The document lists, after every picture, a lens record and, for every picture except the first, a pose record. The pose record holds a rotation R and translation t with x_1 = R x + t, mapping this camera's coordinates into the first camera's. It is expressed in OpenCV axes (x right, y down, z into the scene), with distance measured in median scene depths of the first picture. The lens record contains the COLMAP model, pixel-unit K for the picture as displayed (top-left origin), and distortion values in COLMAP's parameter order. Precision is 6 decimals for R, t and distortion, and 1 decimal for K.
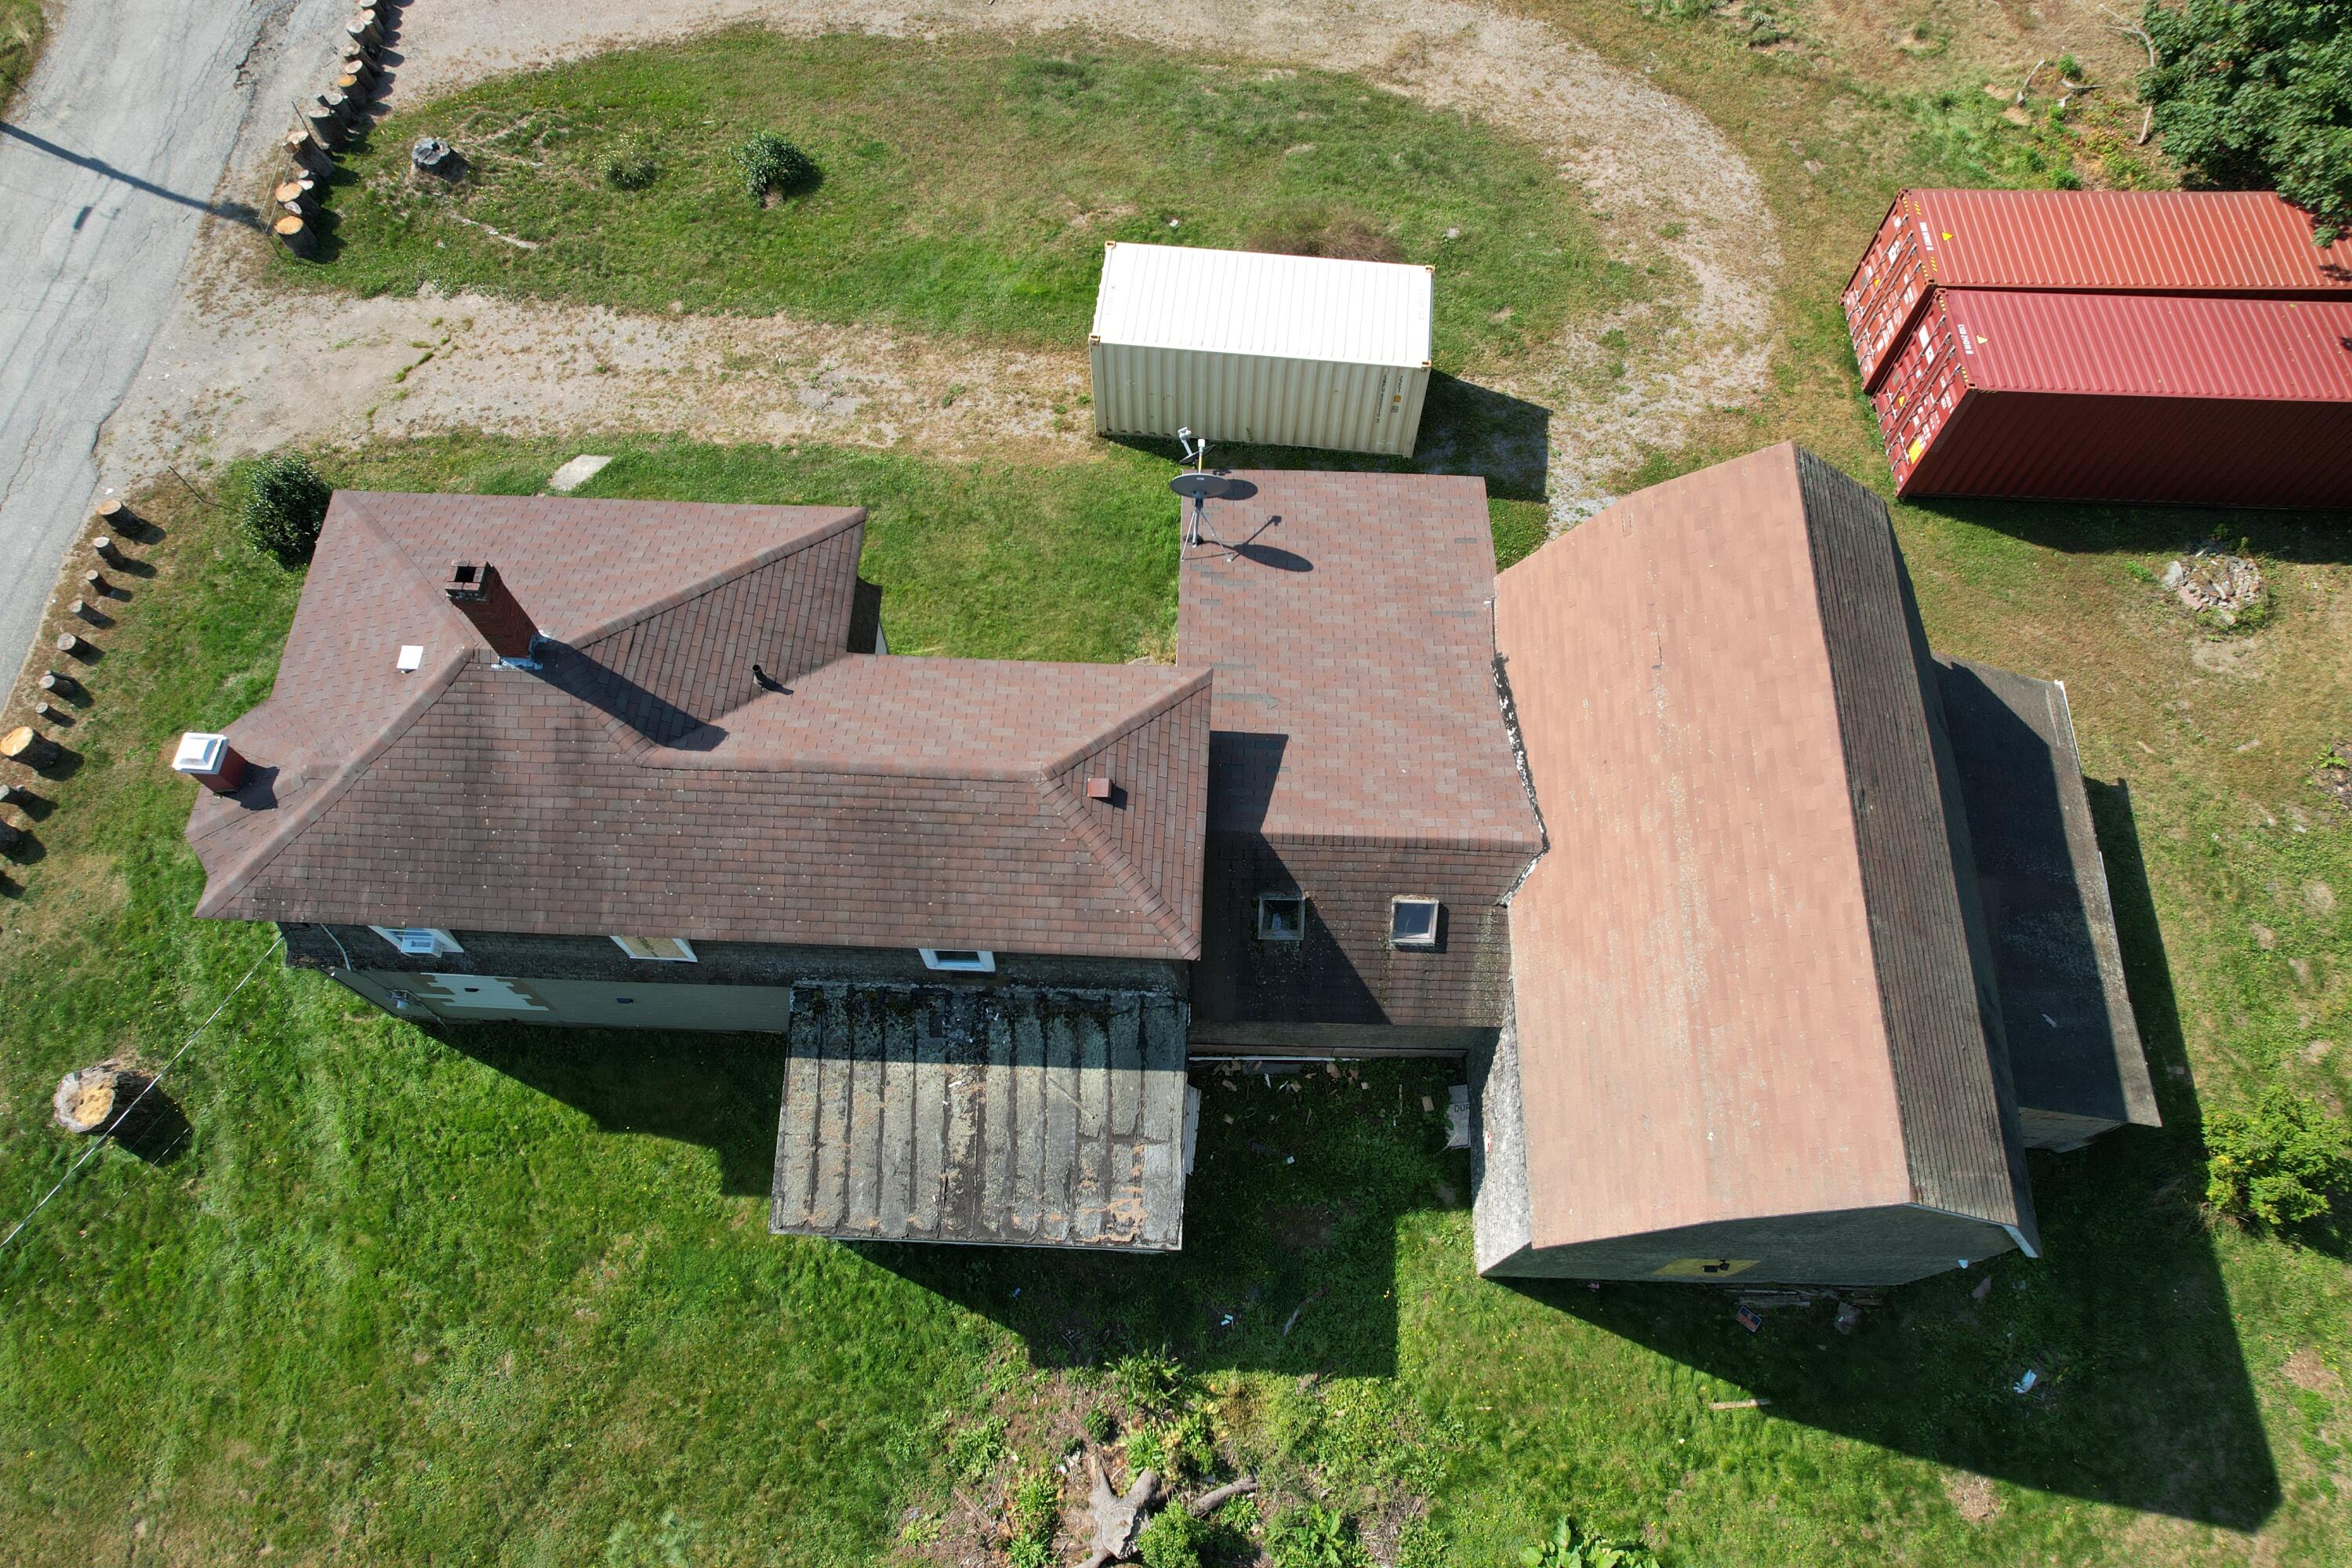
lens RADIAL K [[1533.7, 0, 1178.8], [0, 1533.7, 785.4], [0, 0, 1]] dist [-0.098884, 0.106687]
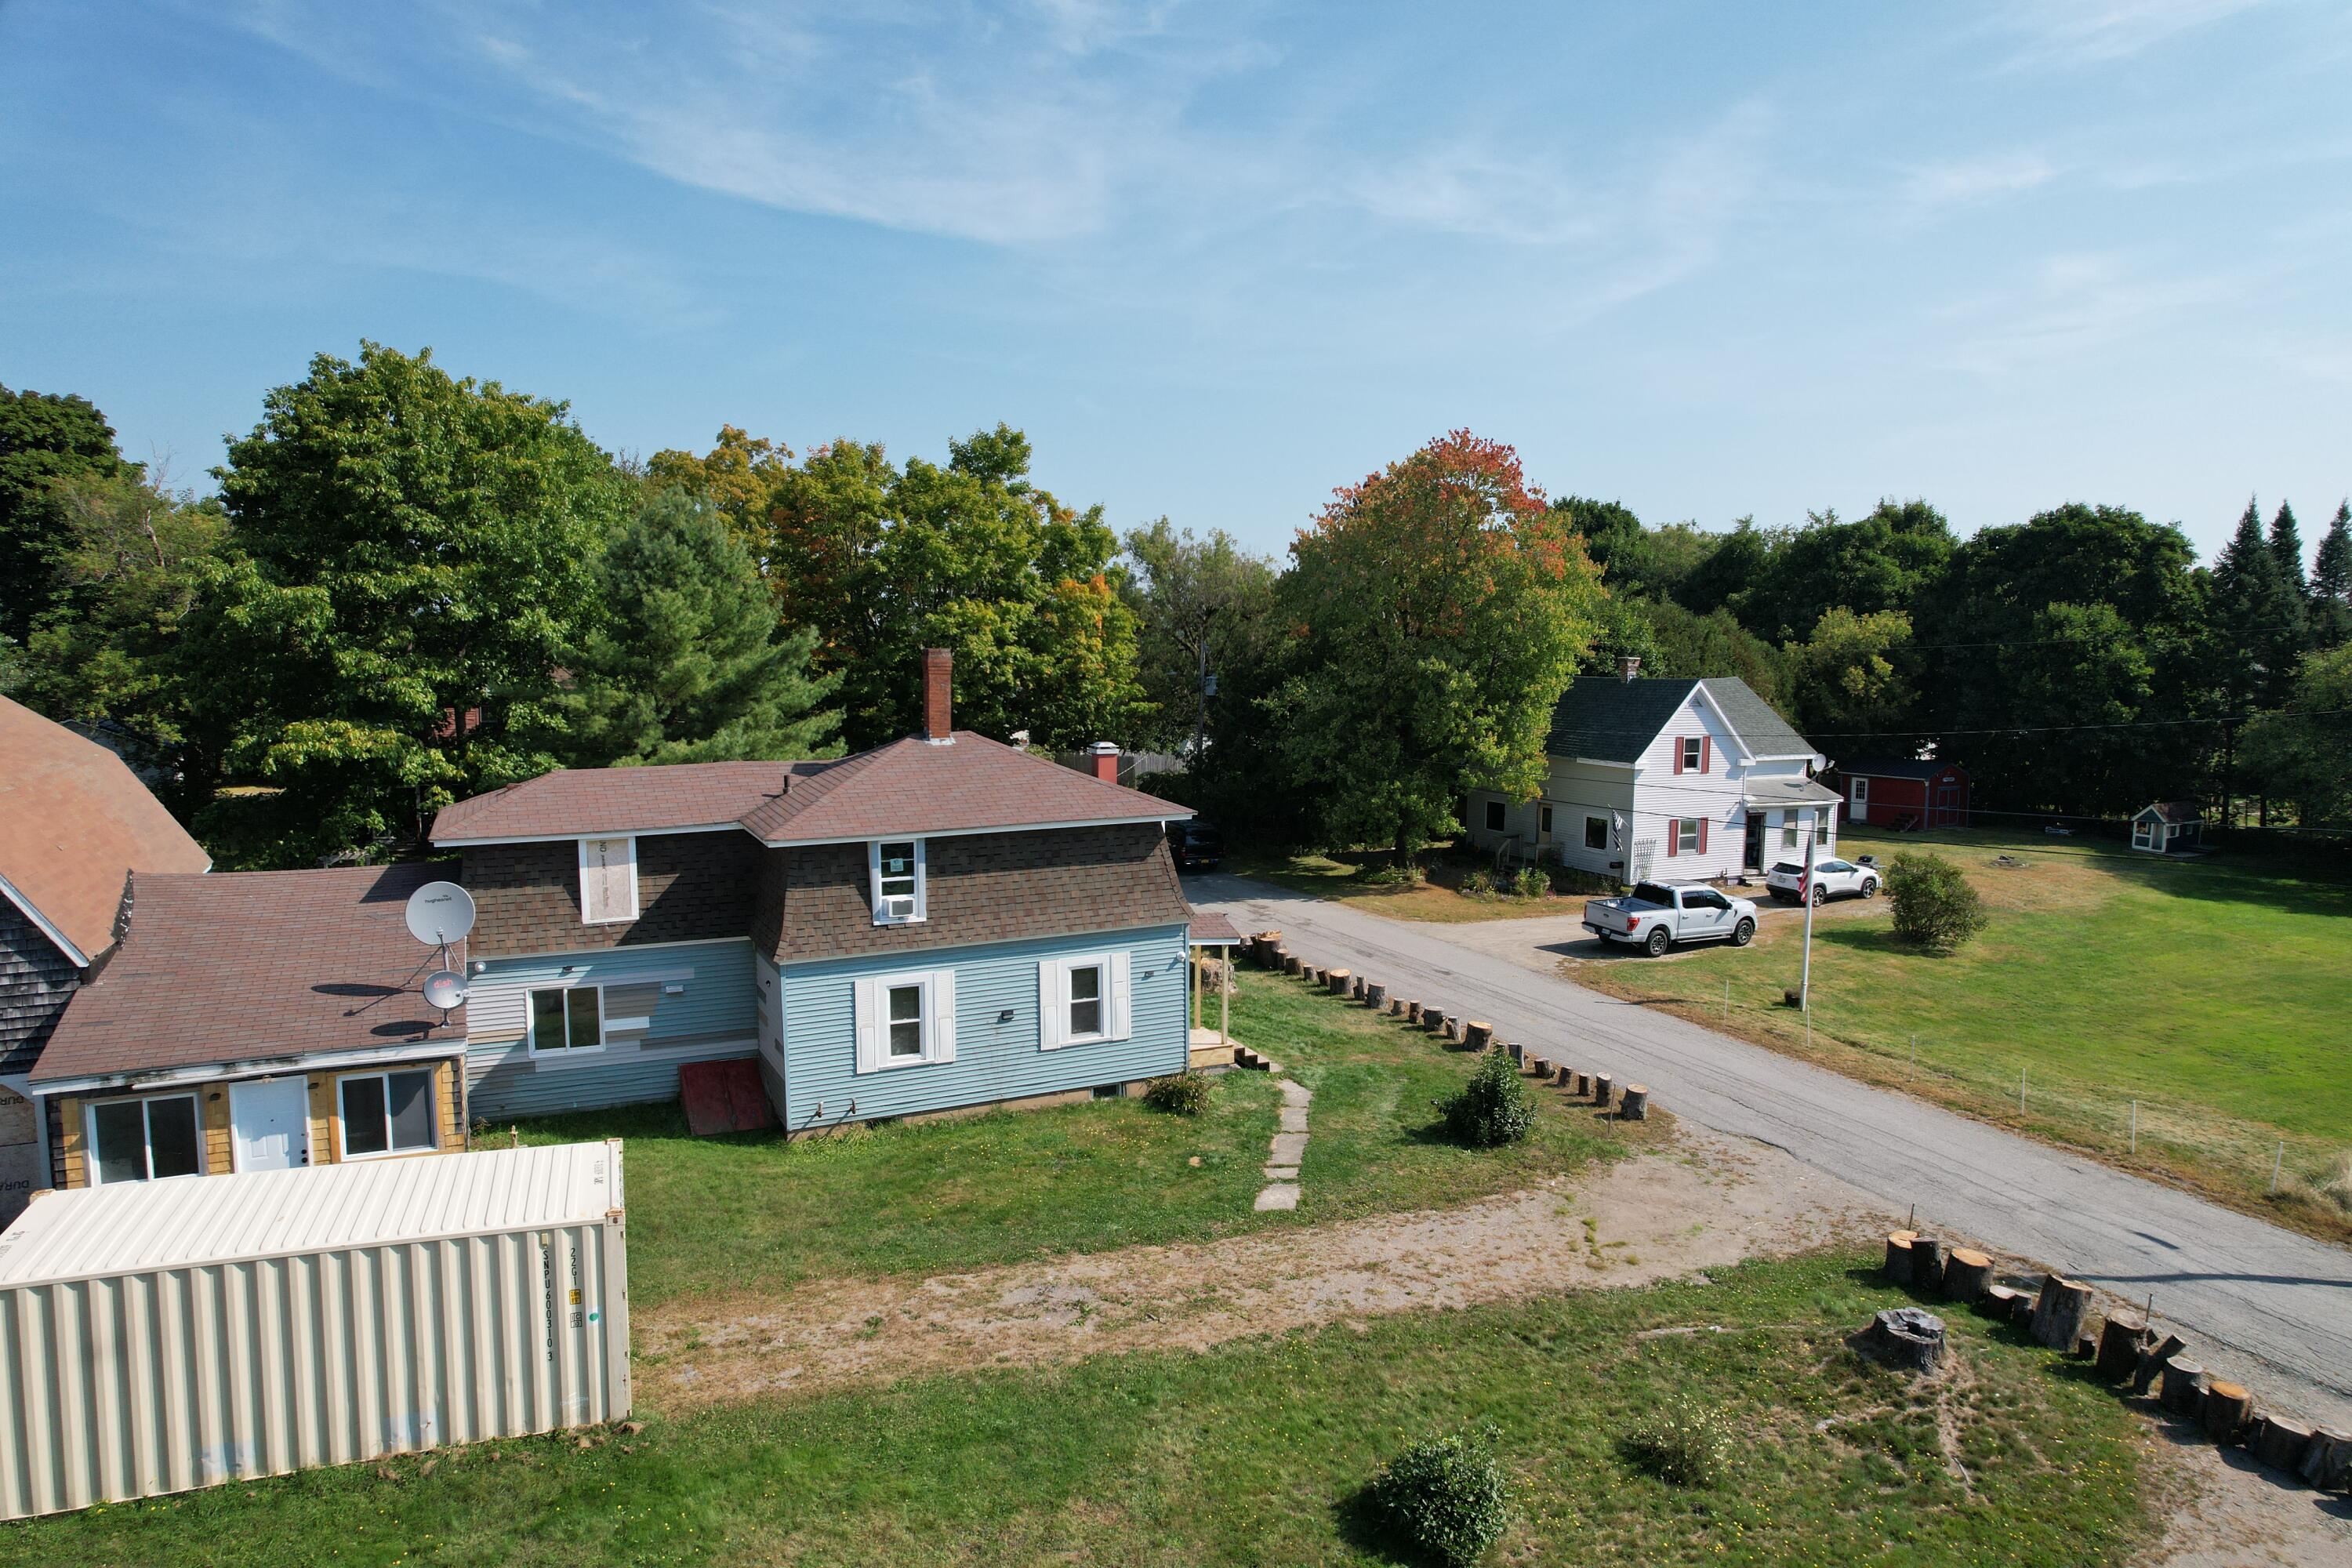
lens RADIAL K [[1501.5, 0, 1180.4], [0, 1501.5, 805.1], [0, 0, 1]] dist [-0.072047, 0.067481]
pose [[-0.892891, 0.036740, -0.448771, 0.010543], [-0.414556, 0.321942, 0.851174, -0.914405], [0.175751, 0.946046, -0.272228, 0.970118]]
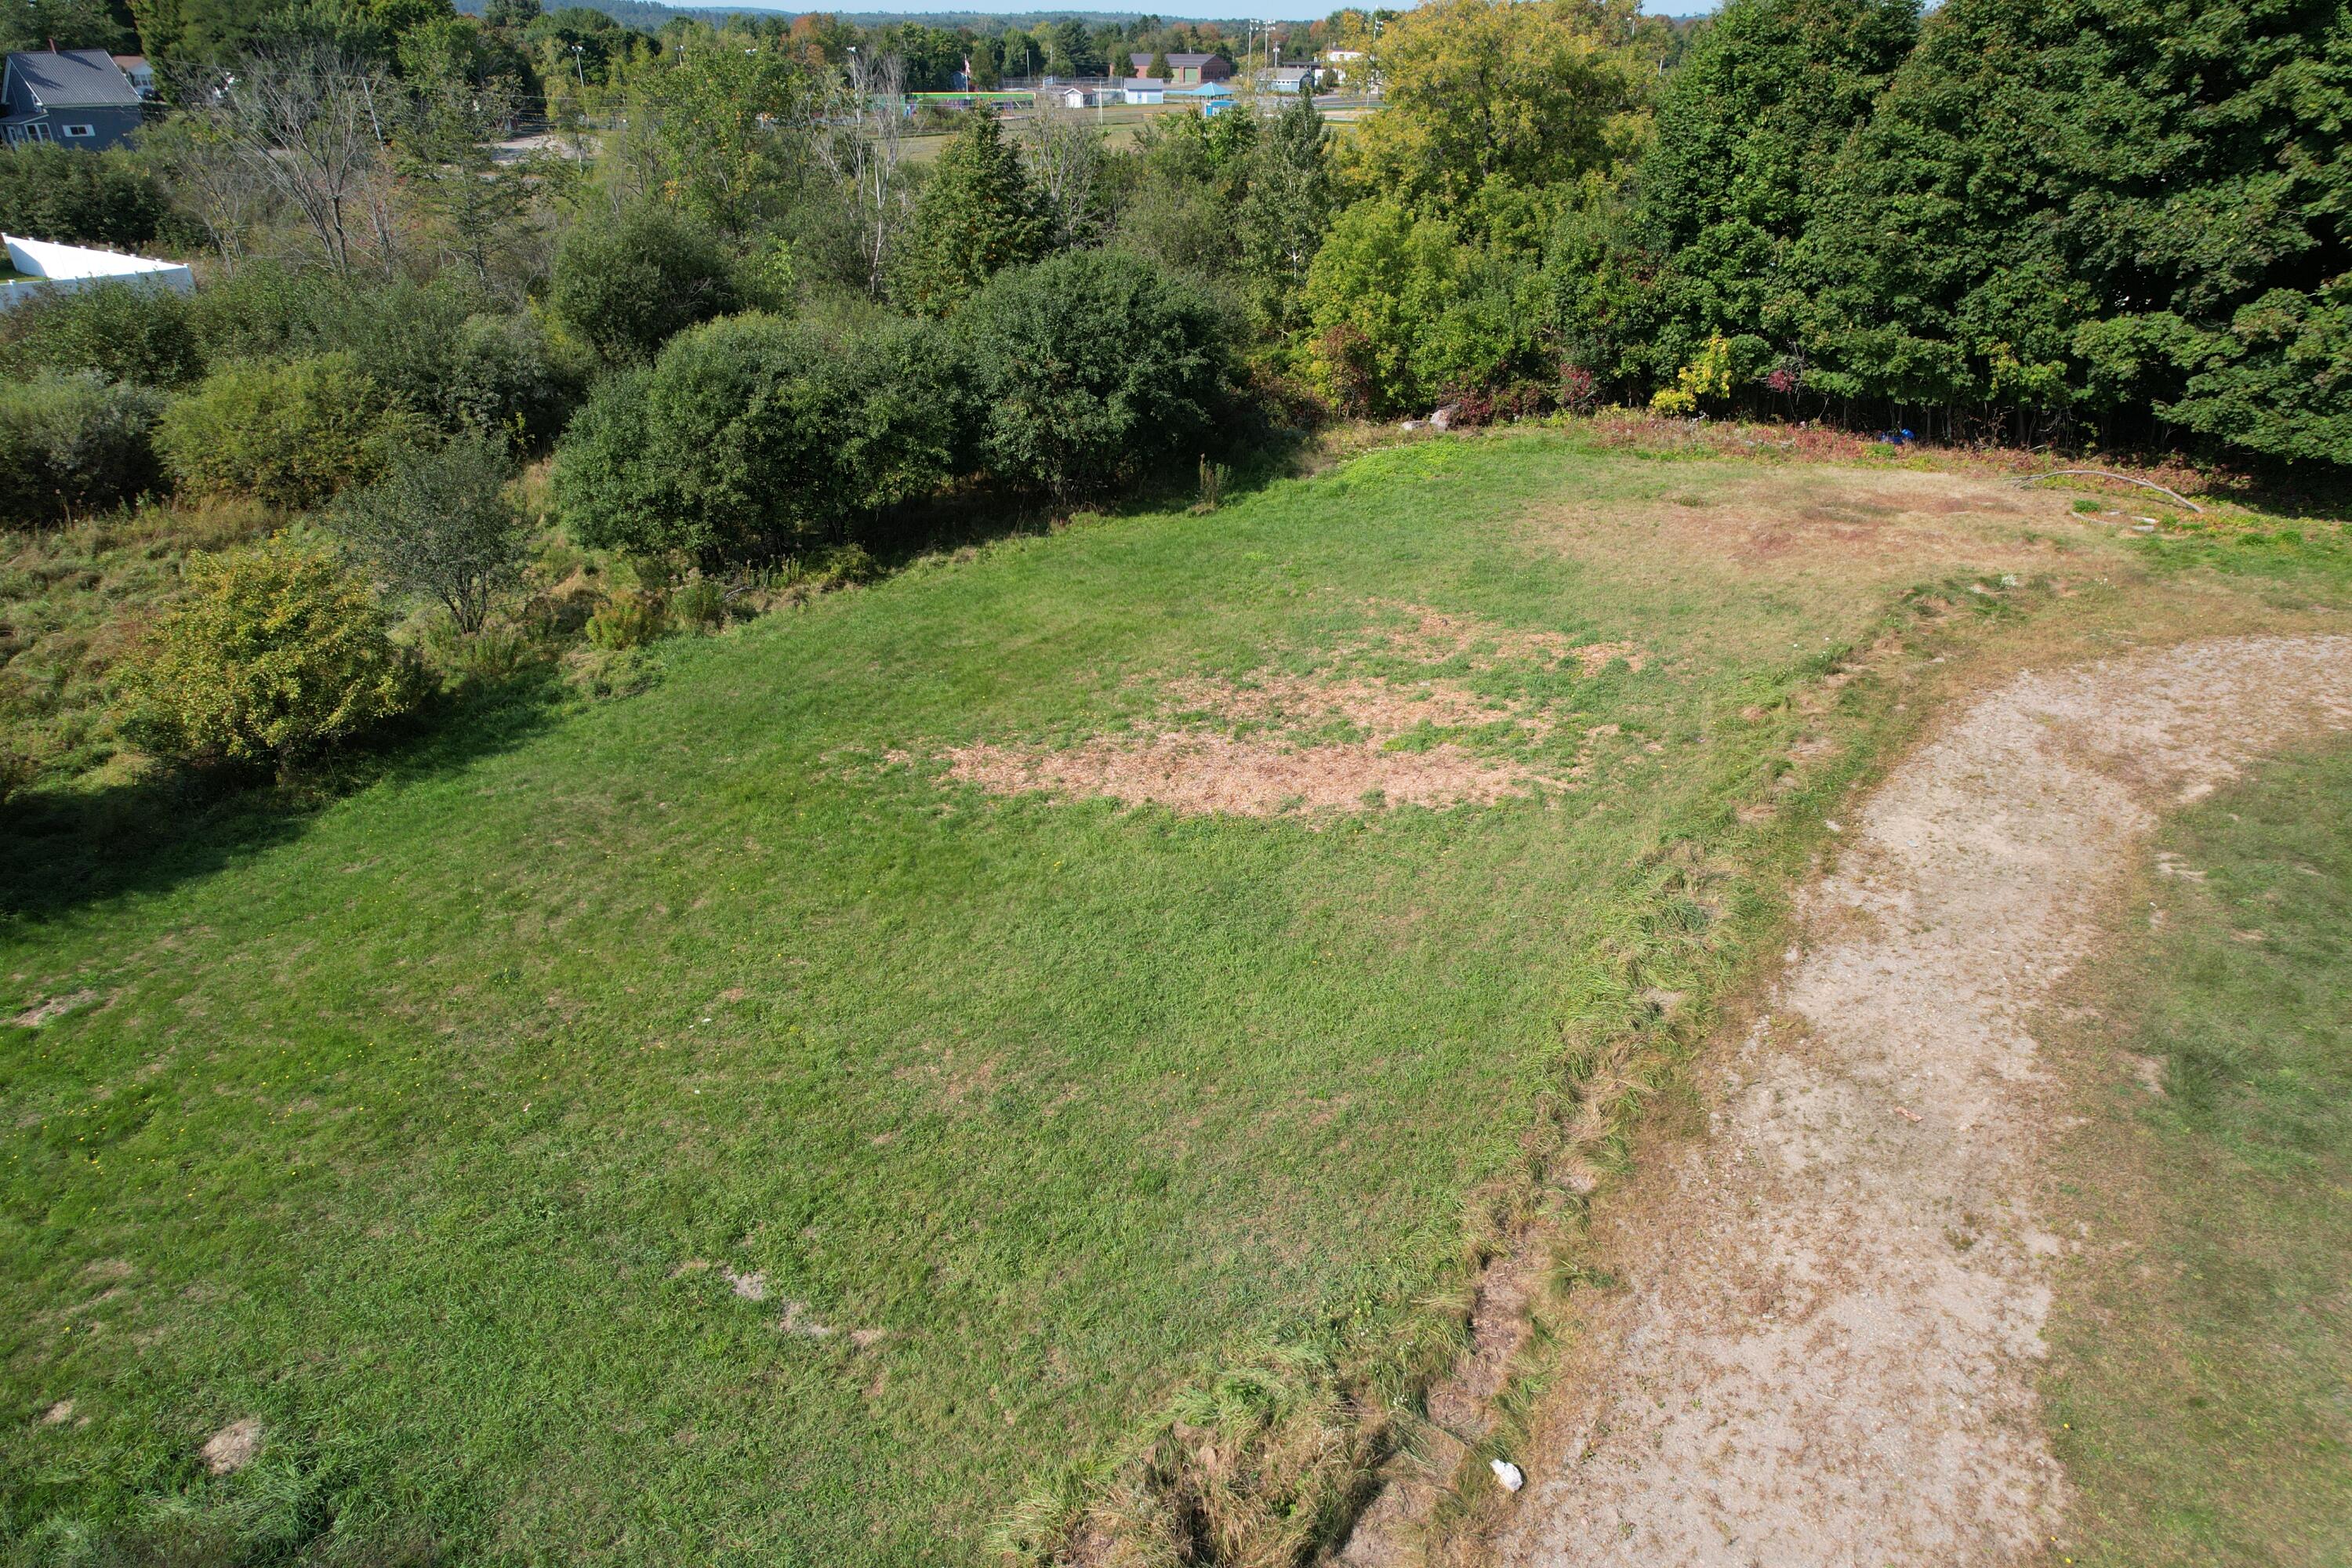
lens RADIAL K [[1507.7, 0, 1181.1], [0, 1507.7, 802.9], [0, 0, 1]] dist [-0.080743, 0.077662]
pose [[0.469313, -0.412495, 0.780765, -0.593591], [0.801747, 0.569598, -0.180994, -0.774317], [-0.370063, 0.710919, 0.598036, 0.902472]]
